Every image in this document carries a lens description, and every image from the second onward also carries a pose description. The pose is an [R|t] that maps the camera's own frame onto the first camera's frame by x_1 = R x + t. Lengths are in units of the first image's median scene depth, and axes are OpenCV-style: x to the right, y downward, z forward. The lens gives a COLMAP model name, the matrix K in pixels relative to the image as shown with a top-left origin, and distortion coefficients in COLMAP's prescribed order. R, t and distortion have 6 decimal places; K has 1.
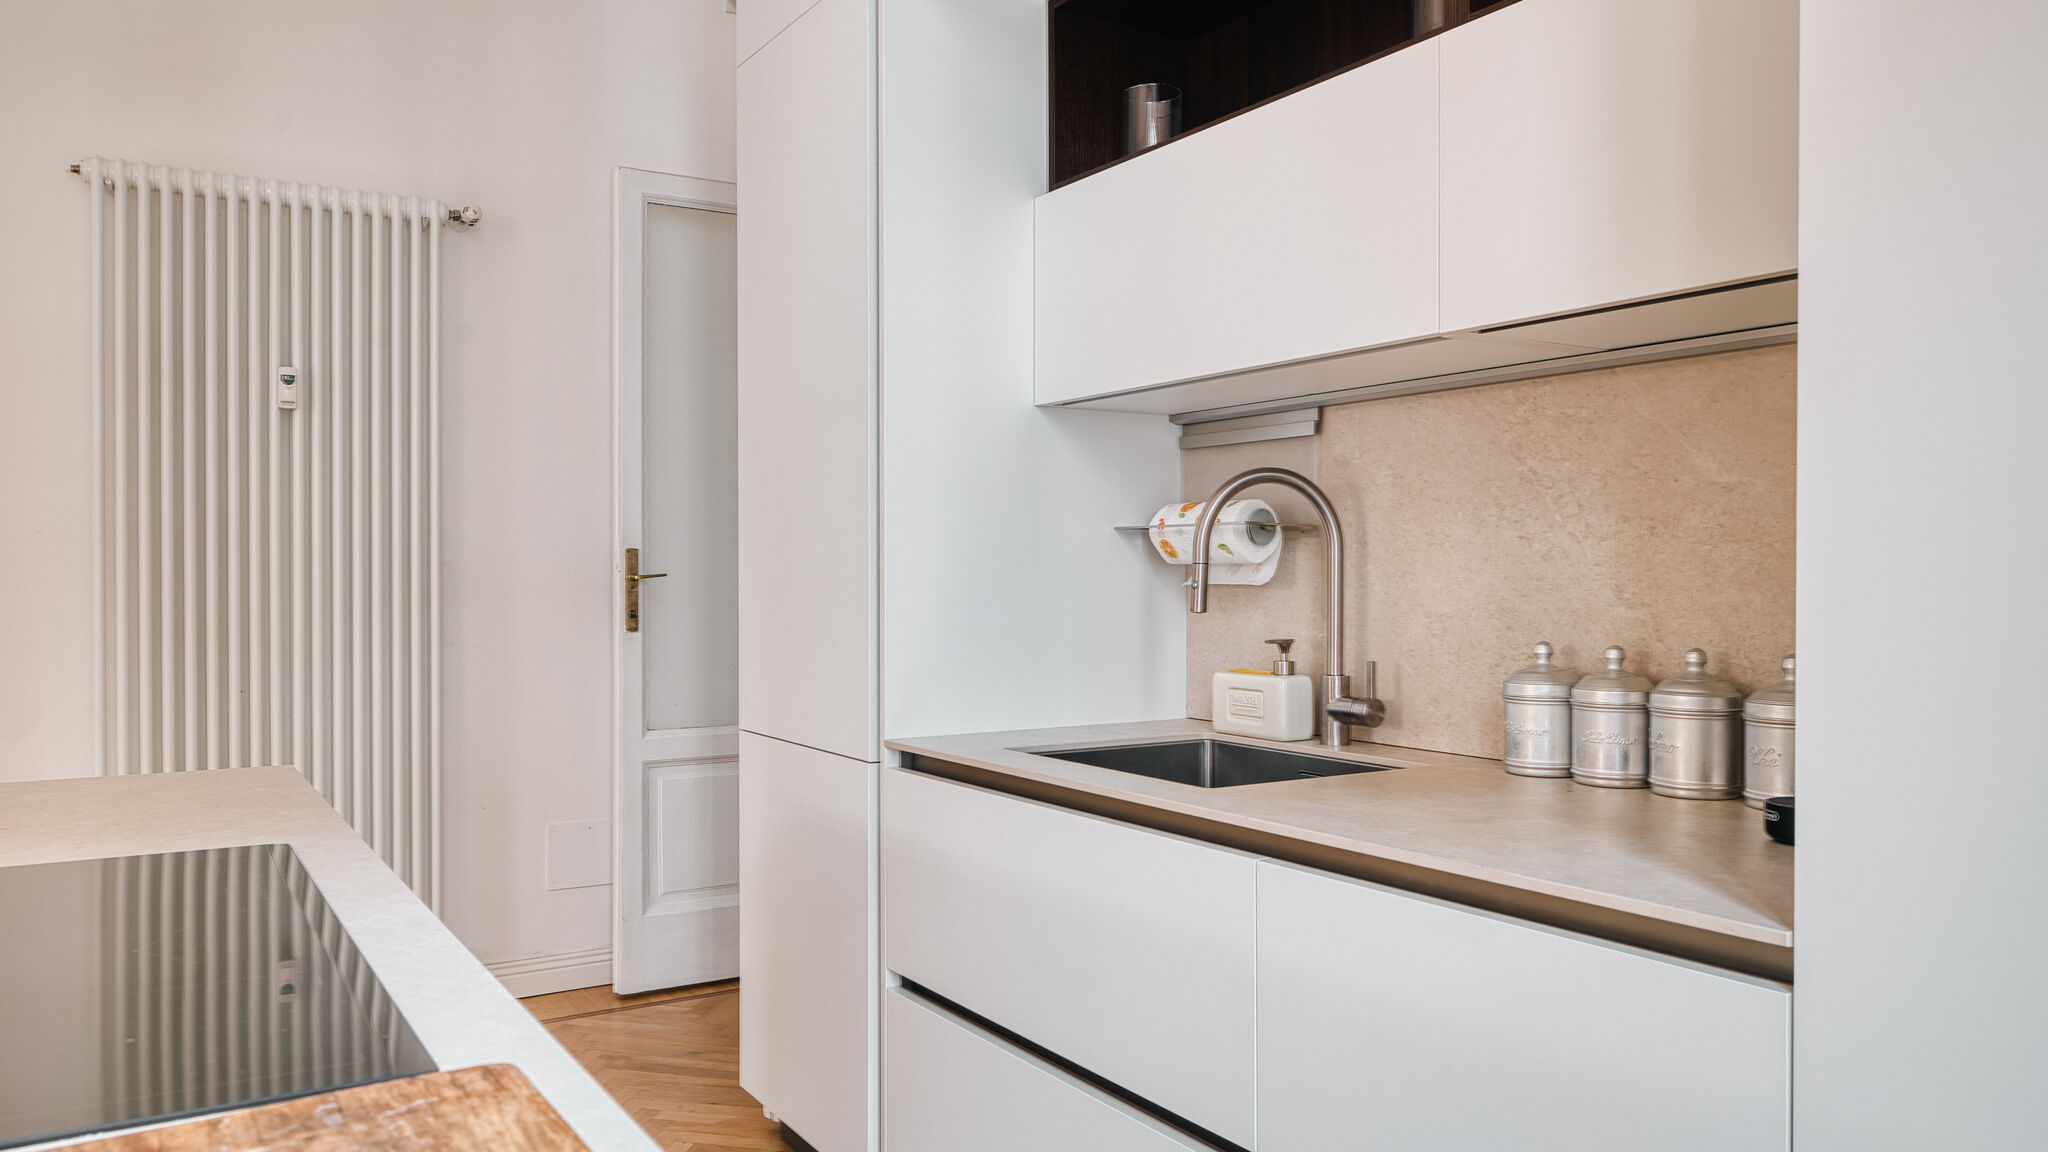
lens RADIAL K [[1415.7, 0, 1019.0], [0, 1415.7, 566.5], [0, 0, 1]] dist [-0.000656, 0.000420]
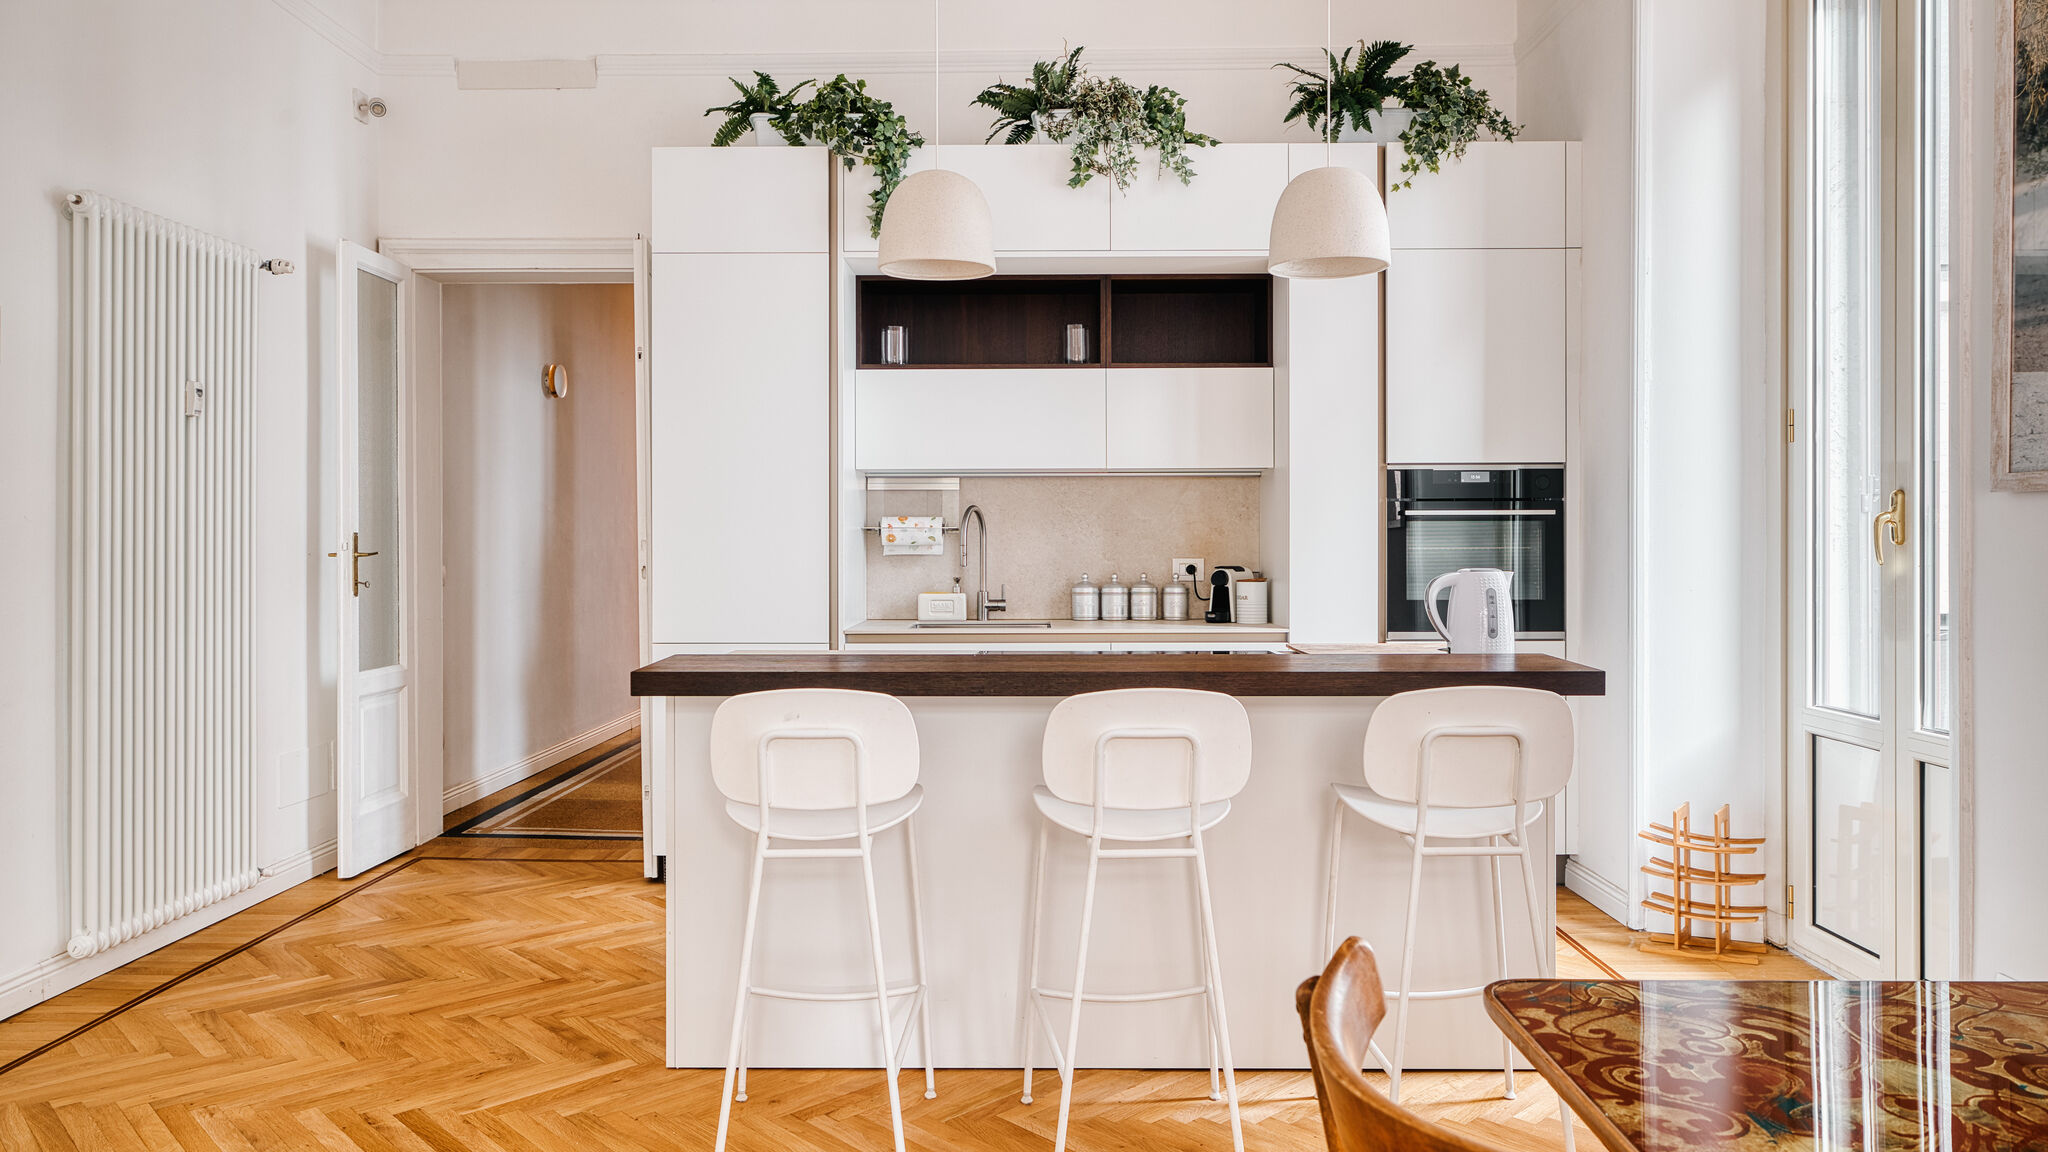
lens RADIAL K [[1388.5, 0, 1012.3], [0, 1388.5, 549.5], [0, 0, 1]] dist [0.002041, 0.007121]
pose [[0.560909, -0.004784, 0.827863, -1.655608], [-0.001298, 0.999977, 0.006658, -0.010091], [-0.827876, -0.004809, 0.560890, -0.357084]]
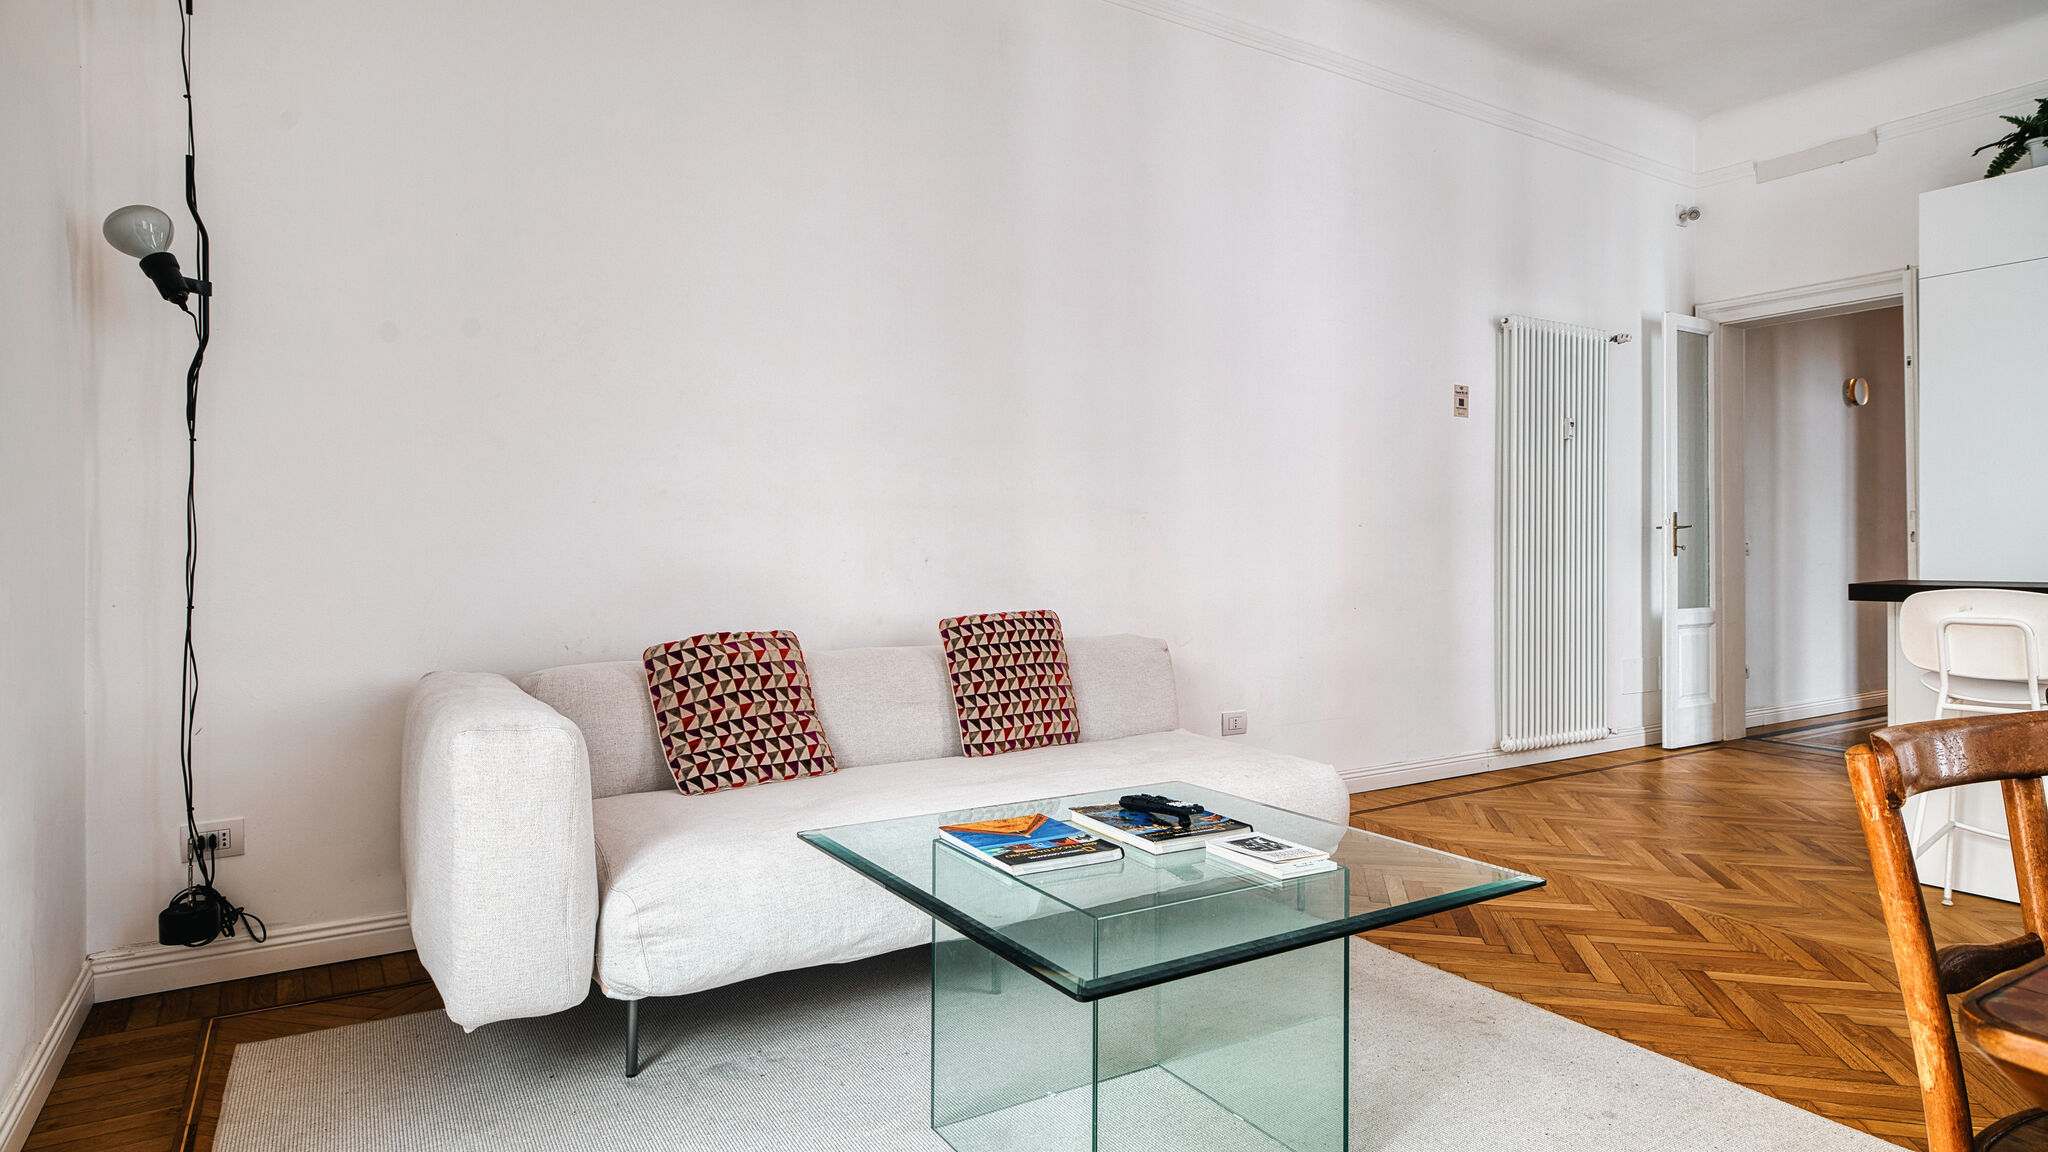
lens RADIAL K [[1152.5, 0, 1020.1], [0, 1152.5, 560.0], [0, 0, 1]] dist [-0.005225, 0.000605]
pose [[0.999963, -0.002381, -0.008287, -1.891224], [0.002417, 0.999988, 0.004295, 0.070783], [0.008276, -0.004315, 0.999956, -0.896009]]
